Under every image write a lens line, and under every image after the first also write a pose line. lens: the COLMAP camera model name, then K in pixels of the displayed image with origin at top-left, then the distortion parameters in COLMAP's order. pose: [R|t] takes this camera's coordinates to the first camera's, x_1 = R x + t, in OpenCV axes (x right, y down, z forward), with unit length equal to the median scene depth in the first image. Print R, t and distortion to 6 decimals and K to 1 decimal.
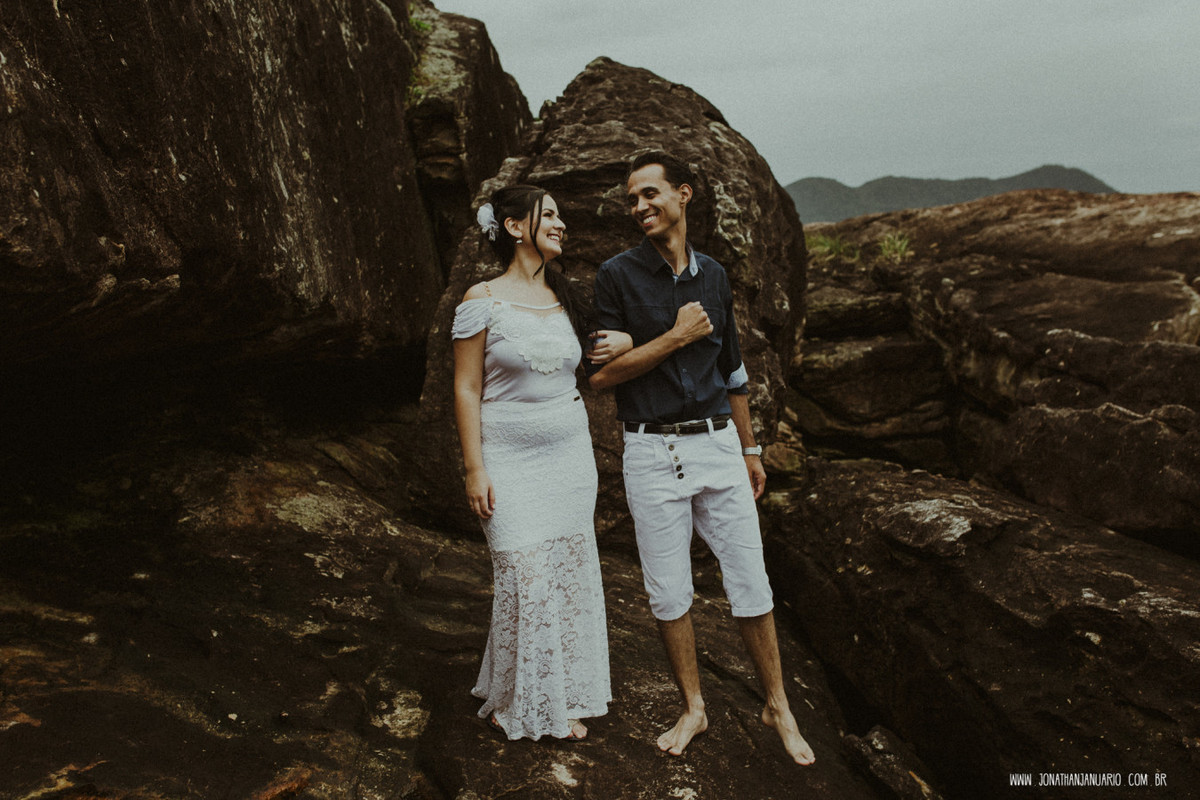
lens RADIAL K [[1195.4, 0, 613.2], [0, 1195.4, 411.7], [0, 0, 1]] dist [-0.030790, 0.000000]
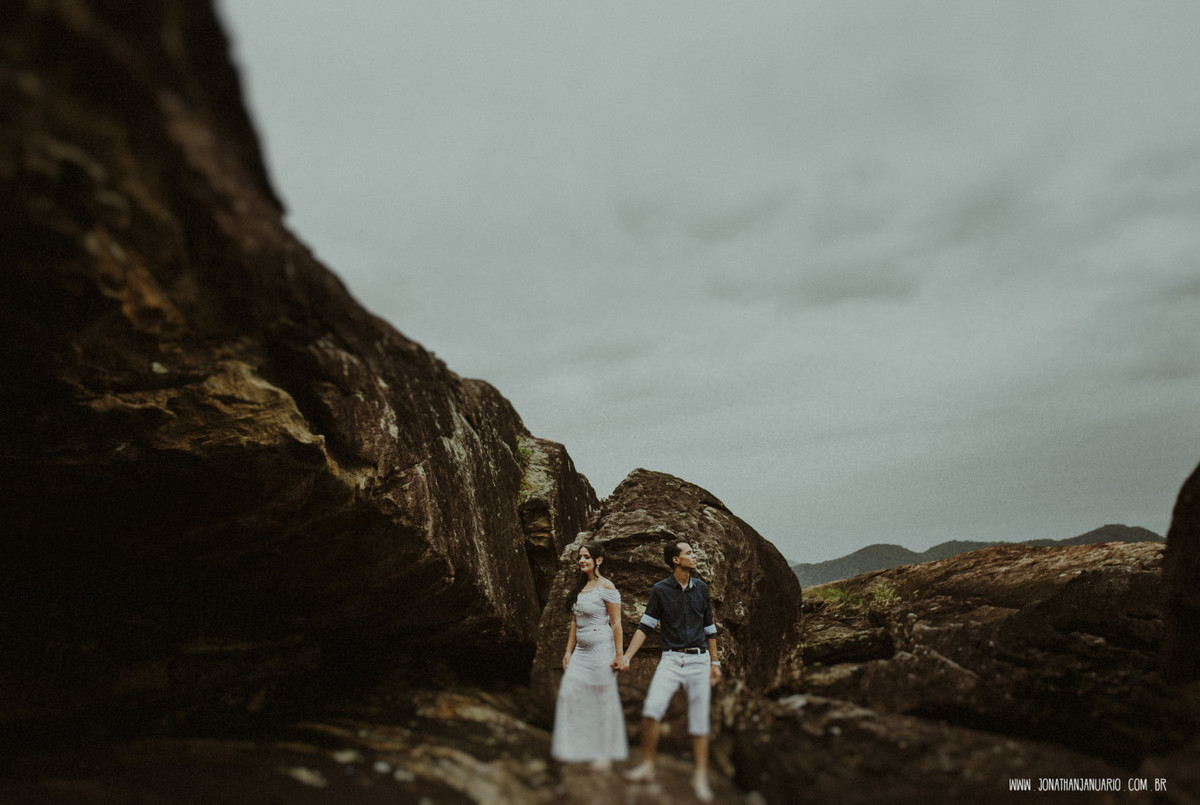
lens RADIAL K [[1195.4, 0, 607.3], [0, 1195.4, 394.5], [0, 0, 1]] dist [-0.030790, 0.000000]
pose [[0.997577, -0.033465, -0.060998, 0.054386], [0.012280, 0.947649, -0.319078, 0.129494], [0.068482, 0.317556, 0.945763, -0.598284]]
